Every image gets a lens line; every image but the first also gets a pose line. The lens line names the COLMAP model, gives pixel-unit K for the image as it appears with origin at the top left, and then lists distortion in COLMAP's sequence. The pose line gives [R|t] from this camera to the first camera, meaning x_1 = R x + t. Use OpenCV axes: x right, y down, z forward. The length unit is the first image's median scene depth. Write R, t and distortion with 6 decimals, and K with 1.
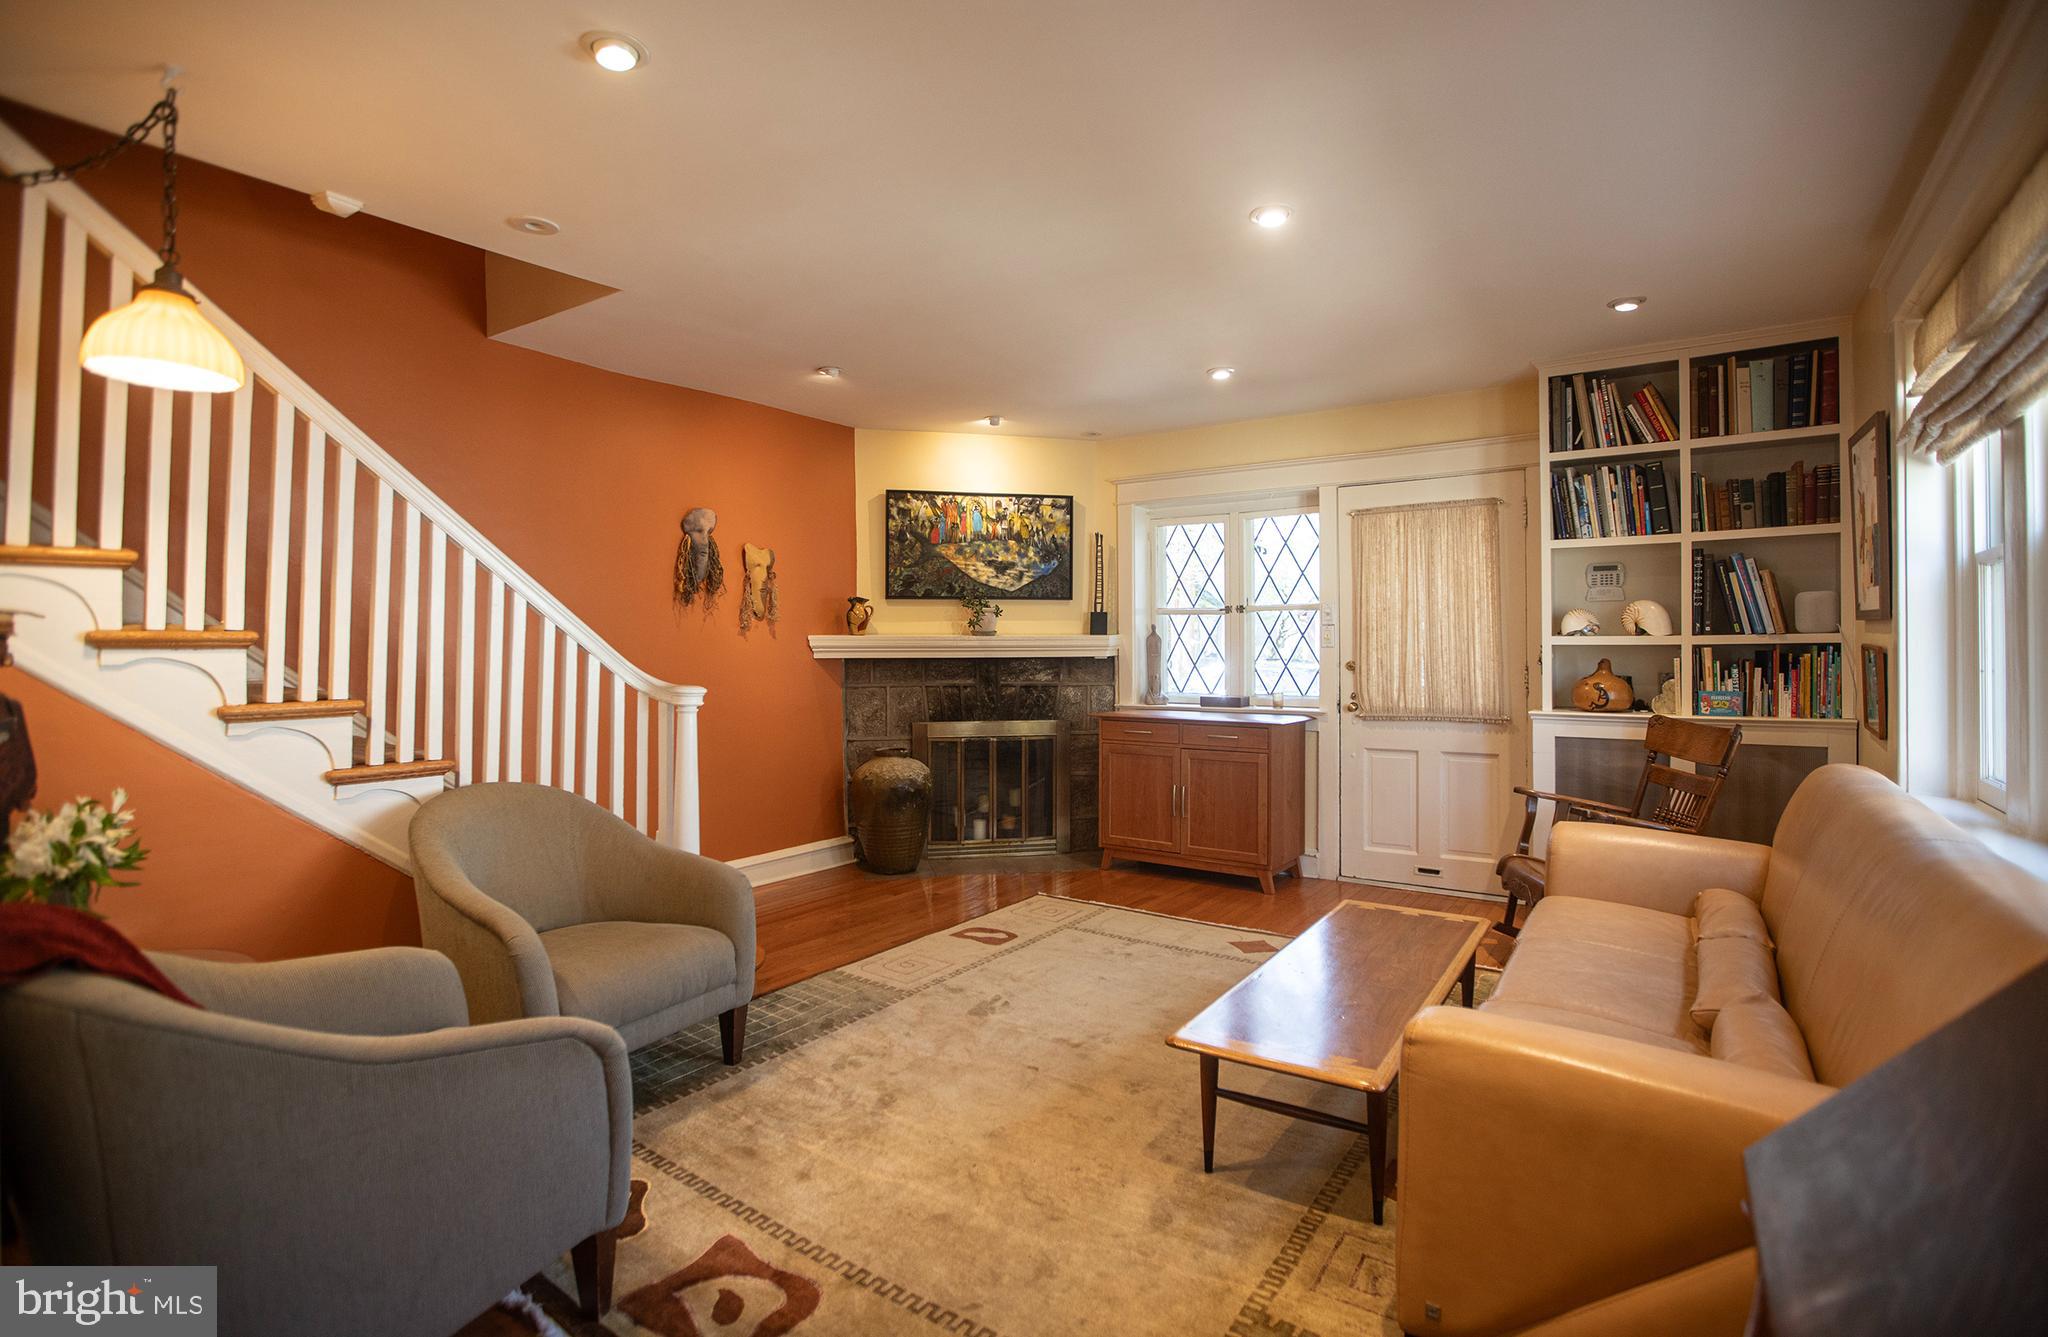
lens RADIAL K [[1026.5, 0, 1051.9], [0, 1026.5, 621.2], [0, 0, 1]] dist [-0.009582, -0.000058]
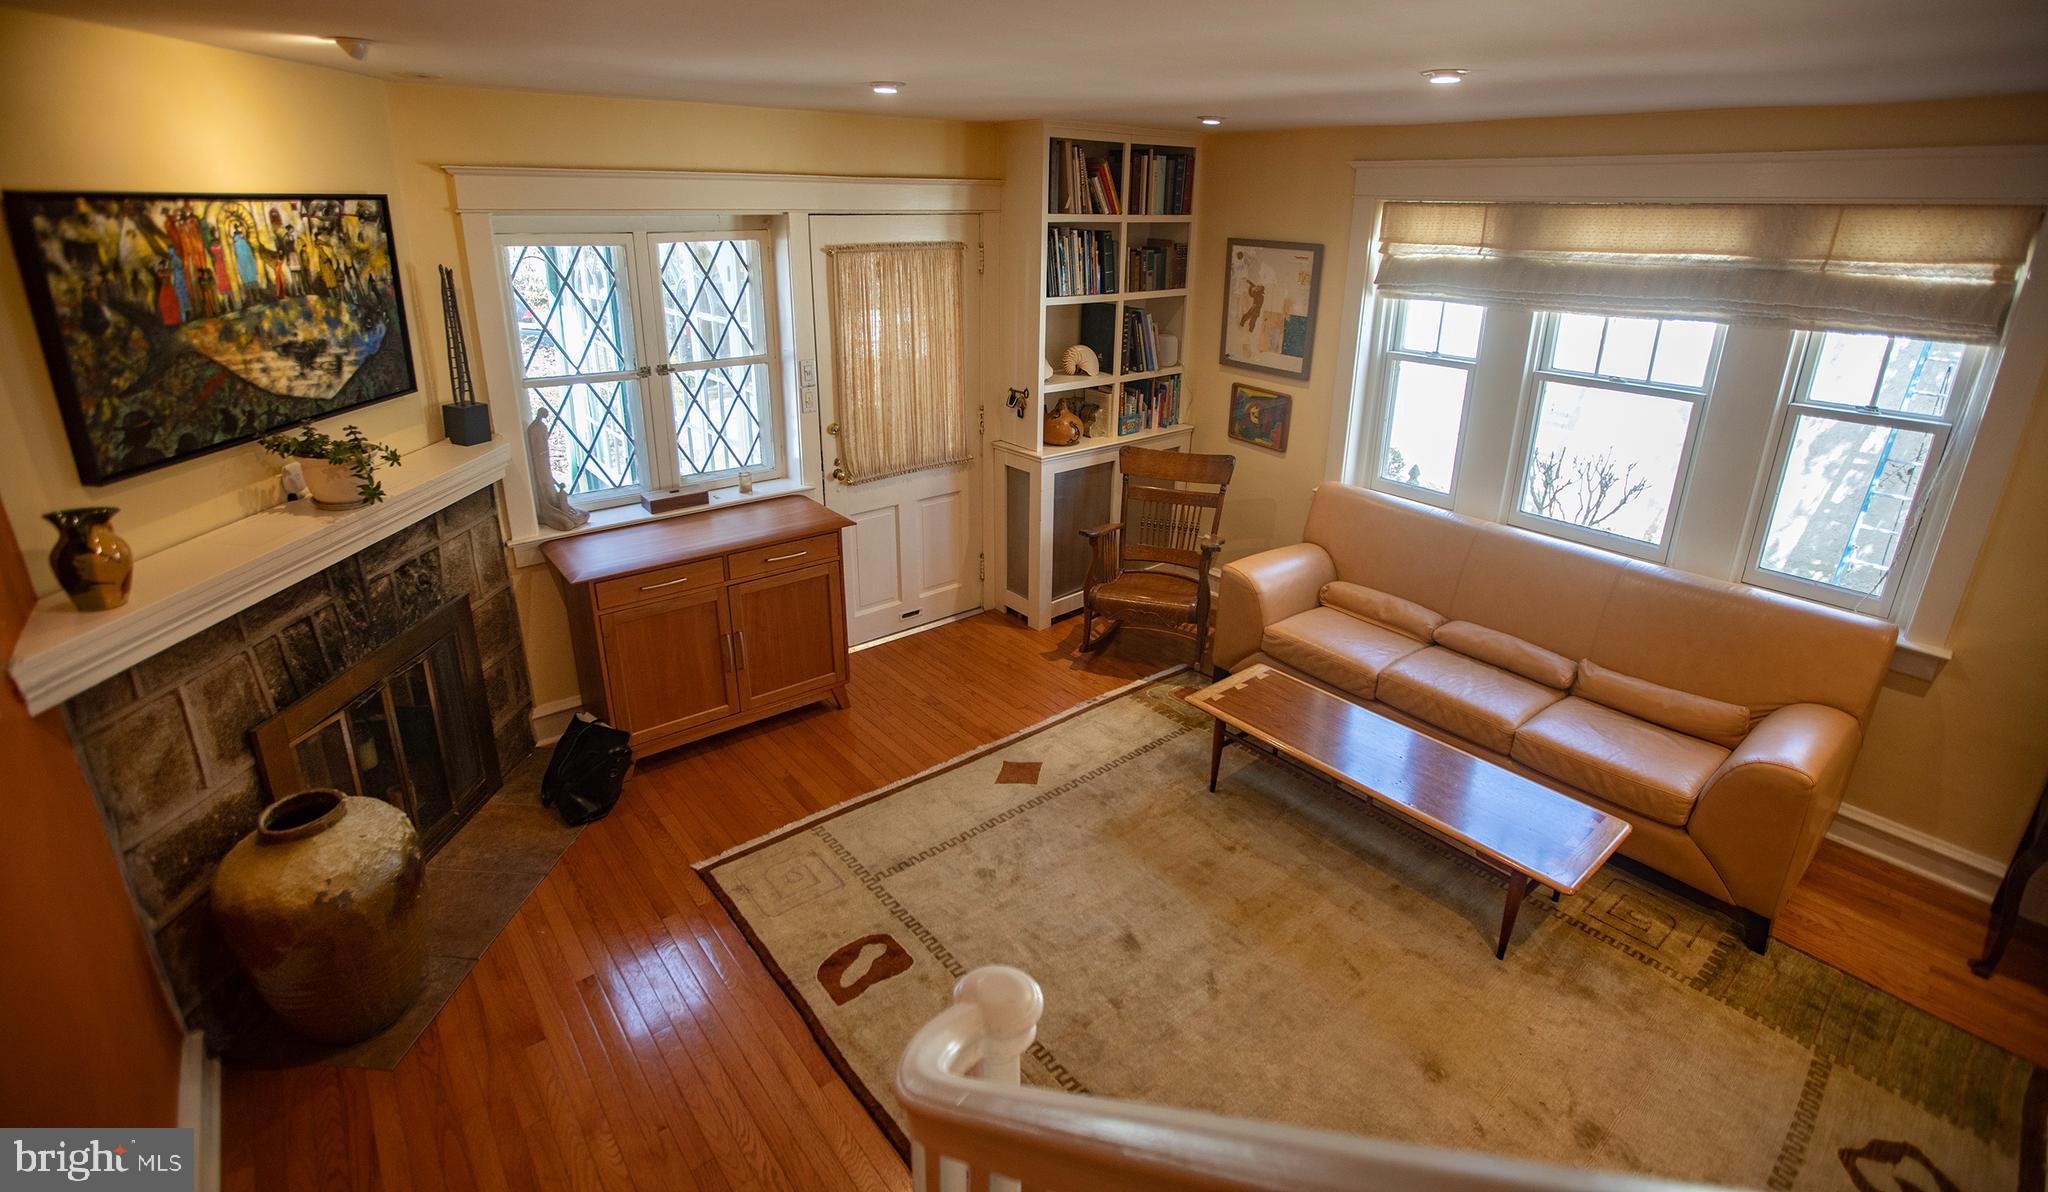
lens RADIAL K [[967.0, 0, 1017.9], [0, 967.0, 498.1], [0, 0, 1]] dist [-0.002358, 0.000166]
pose [[0.270072, -0.279484, 0.921385, -0.400882], [-0.041150, 0.952720, 0.301051, -0.140181], [-0.961960, -0.119220, 0.245802, 0.567822]]
